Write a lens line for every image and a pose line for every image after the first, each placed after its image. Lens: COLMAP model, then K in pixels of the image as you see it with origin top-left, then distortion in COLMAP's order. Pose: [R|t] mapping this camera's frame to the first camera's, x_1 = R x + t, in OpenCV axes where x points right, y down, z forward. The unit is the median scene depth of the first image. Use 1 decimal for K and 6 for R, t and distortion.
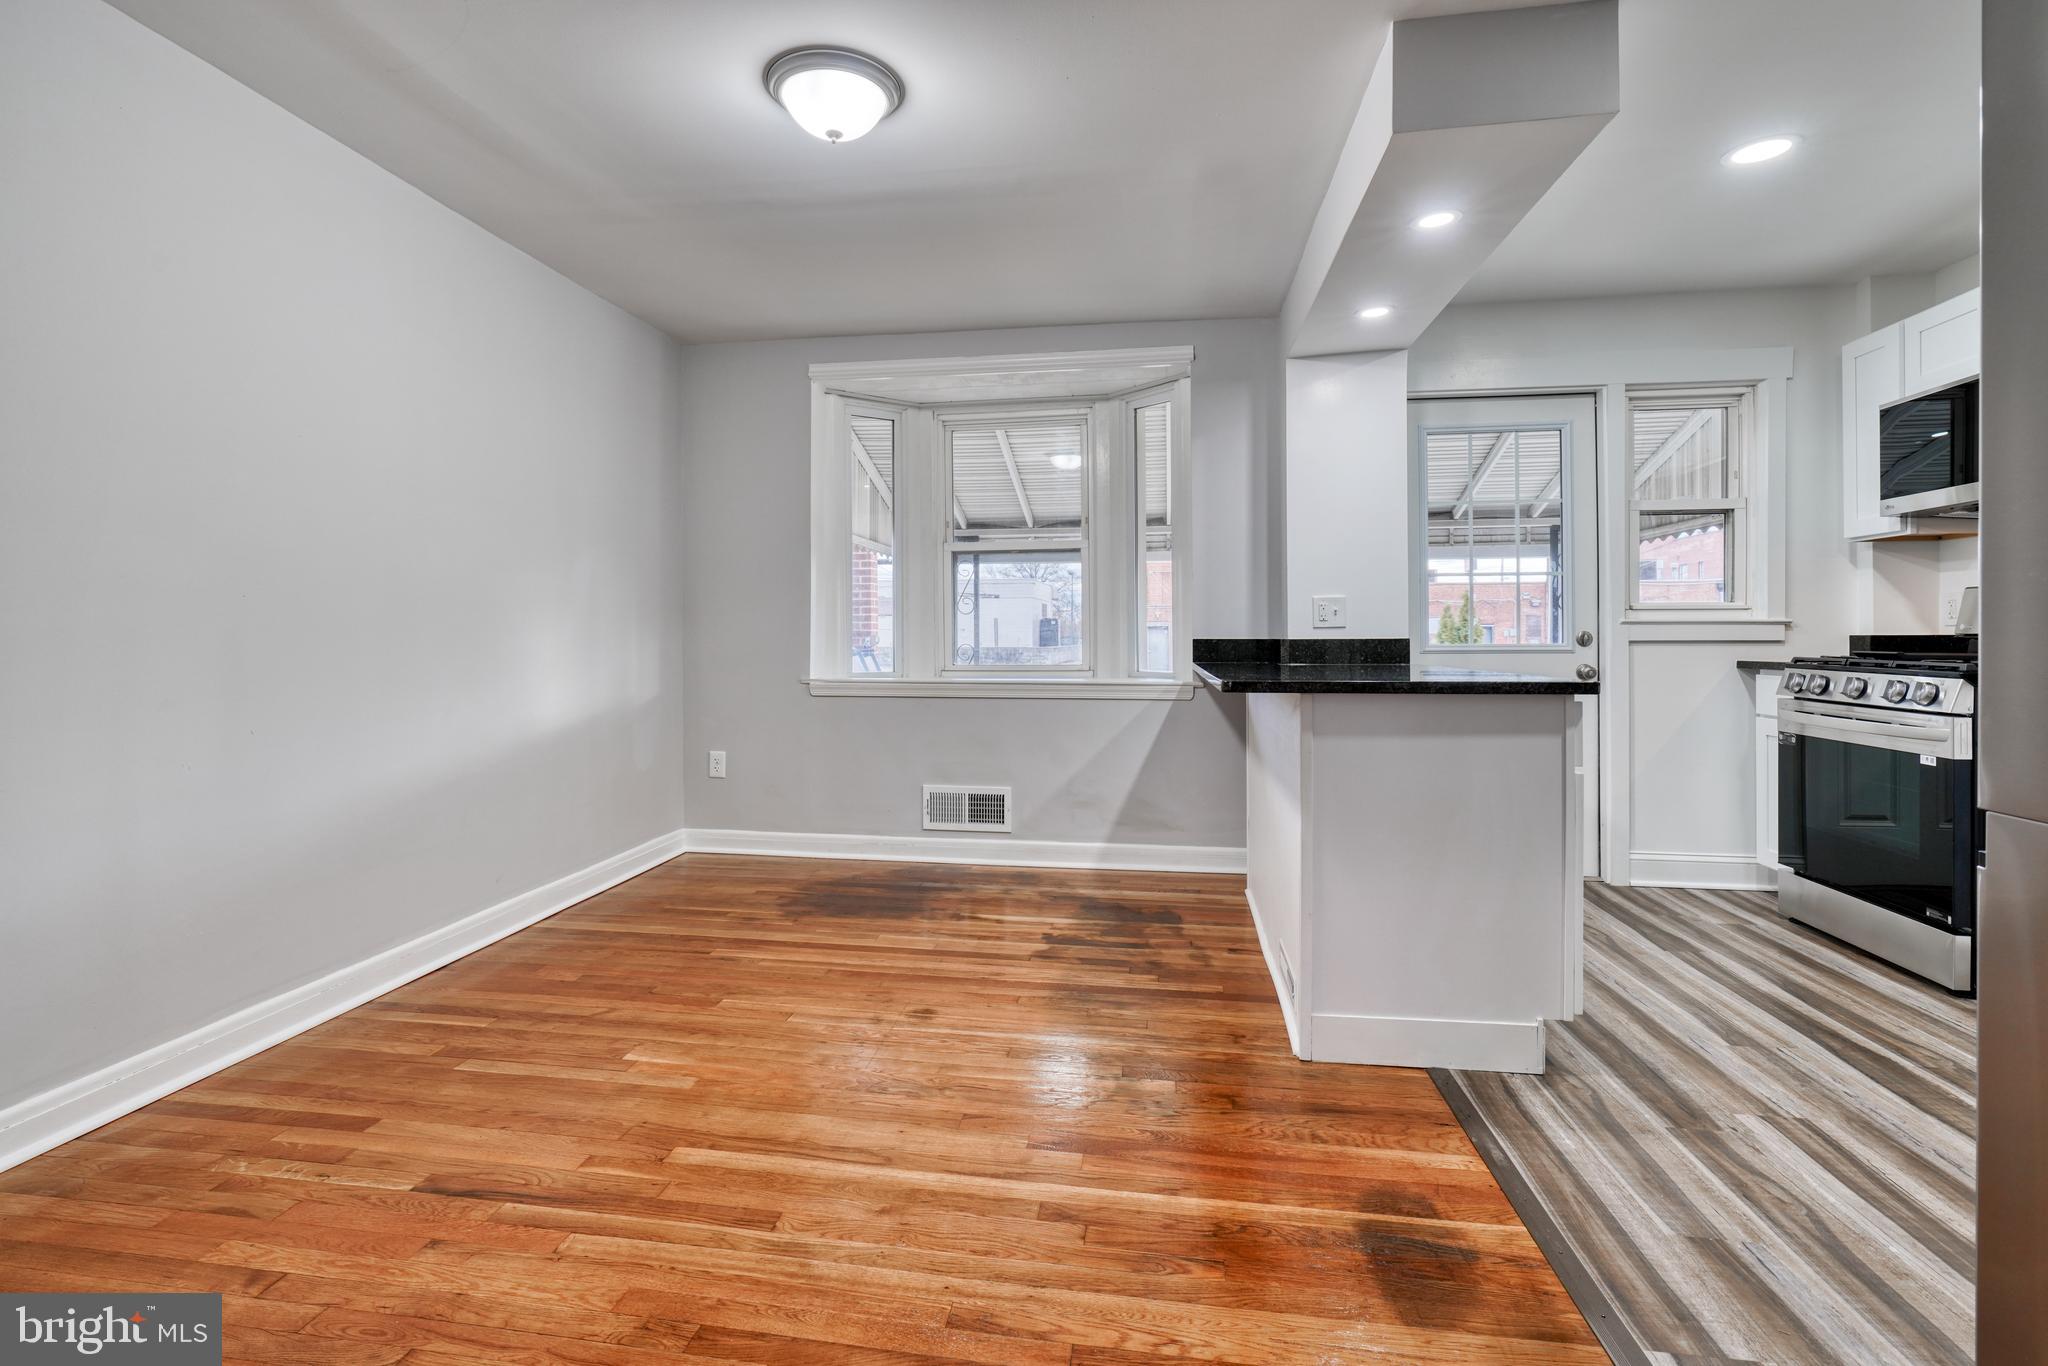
lens RADIAL K [[941.9, 0, 1019.5], [0, 941.9, 667.9], [0, 0, 1]] dist [-0.012438, 0.006720]
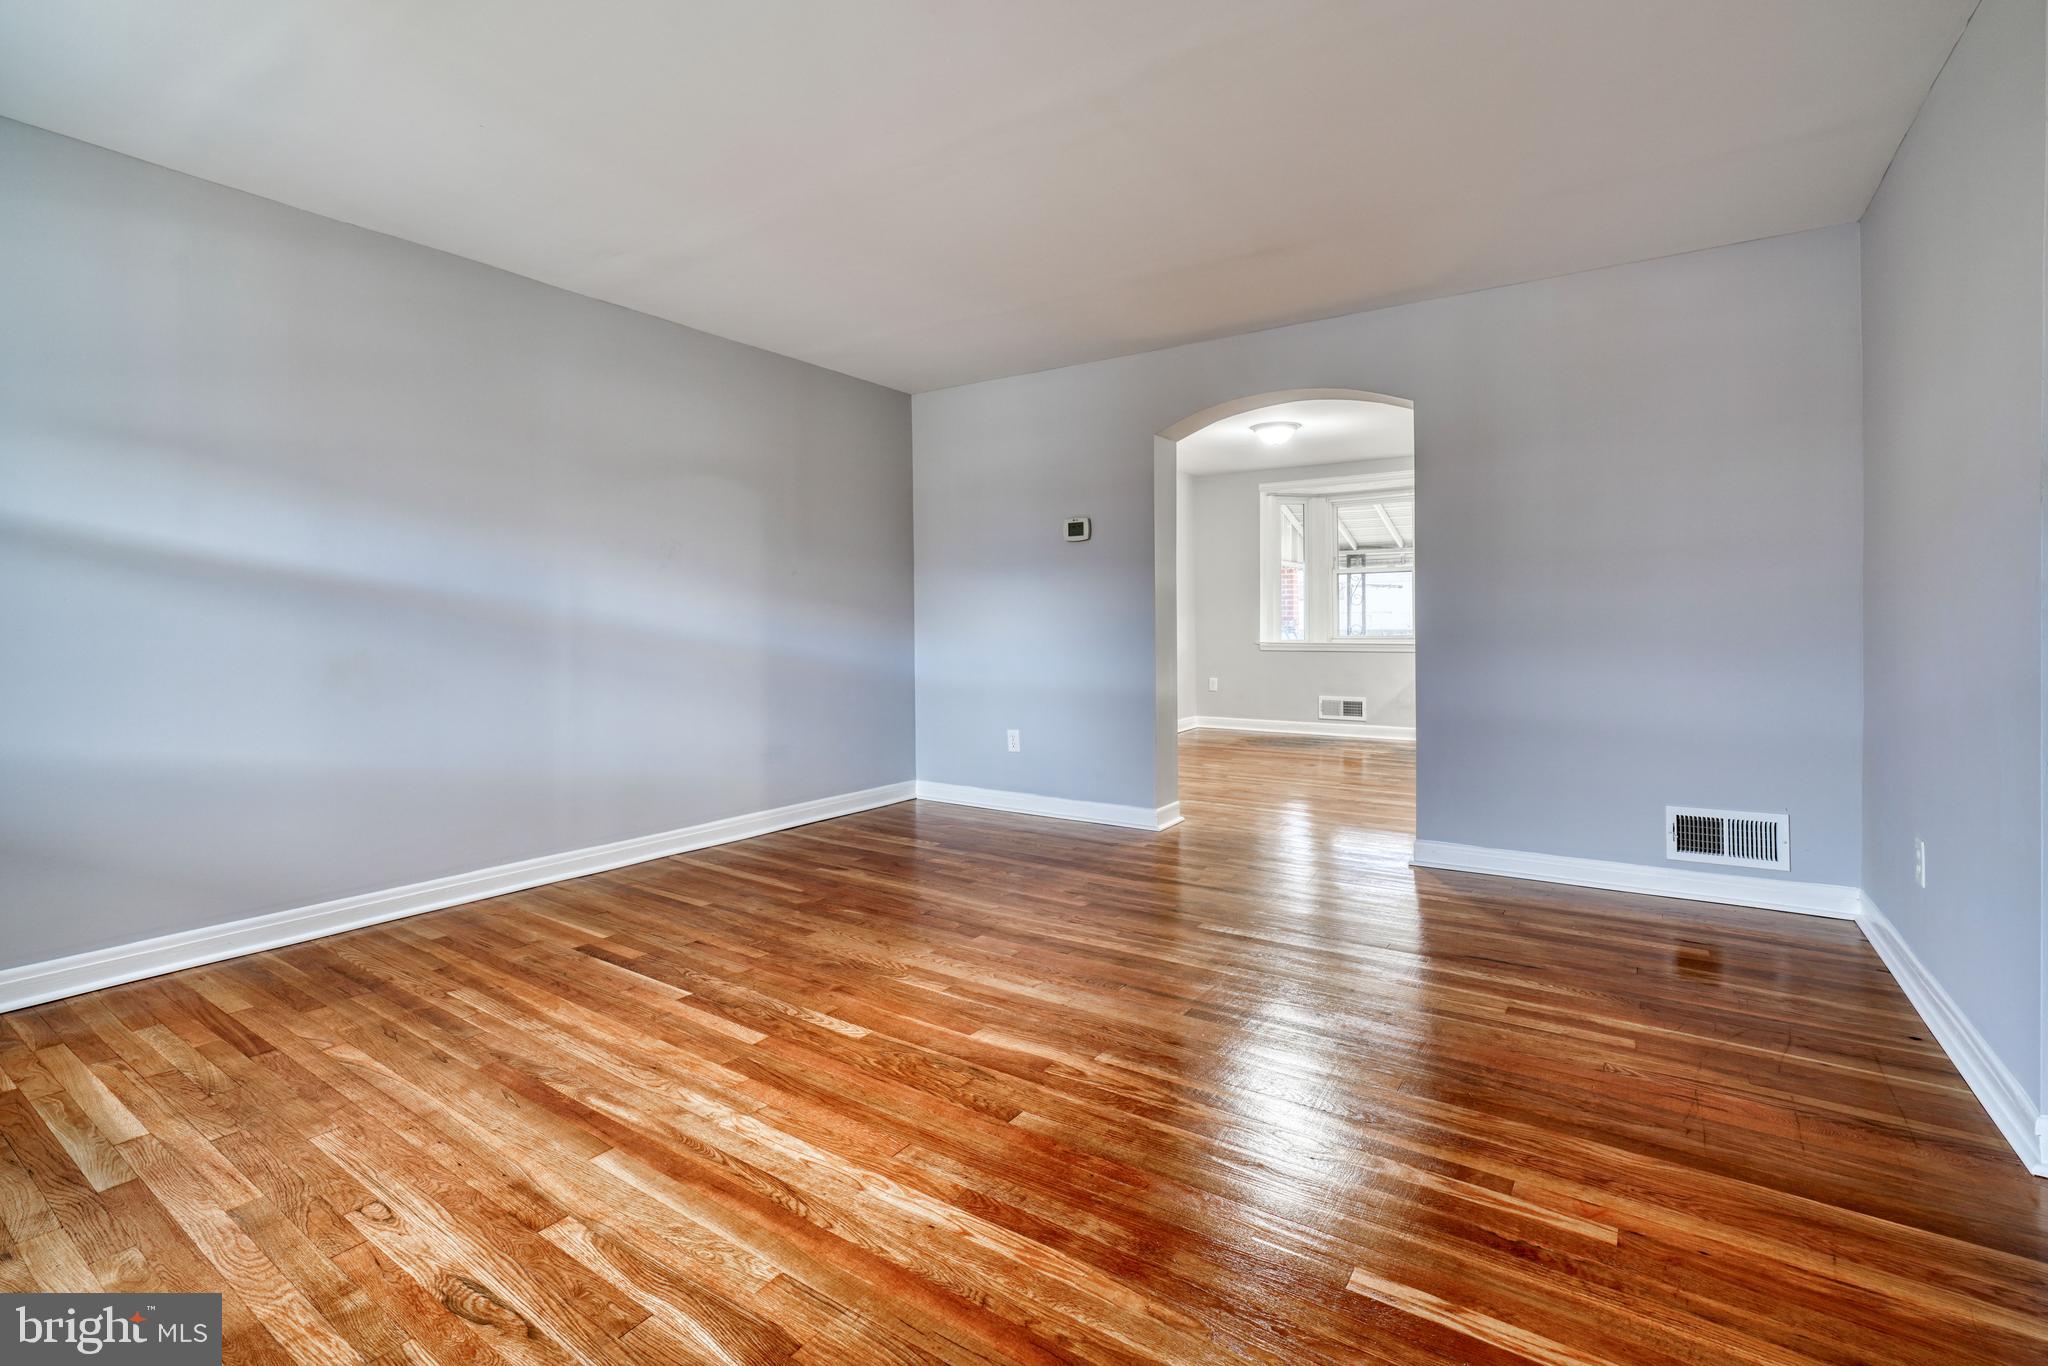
lens RADIAL K [[941.9, 0, 1009.4], [0, 941.9, 642.2], [0, 0, 1]] dist [-0.012438, 0.006720]
pose [[0.899316, -0.001250, -0.437297, 0.167187], [0.001197, 0.999999, -0.000397, 0.011934], [0.437297, -0.000166, 0.899317, -0.997073]]
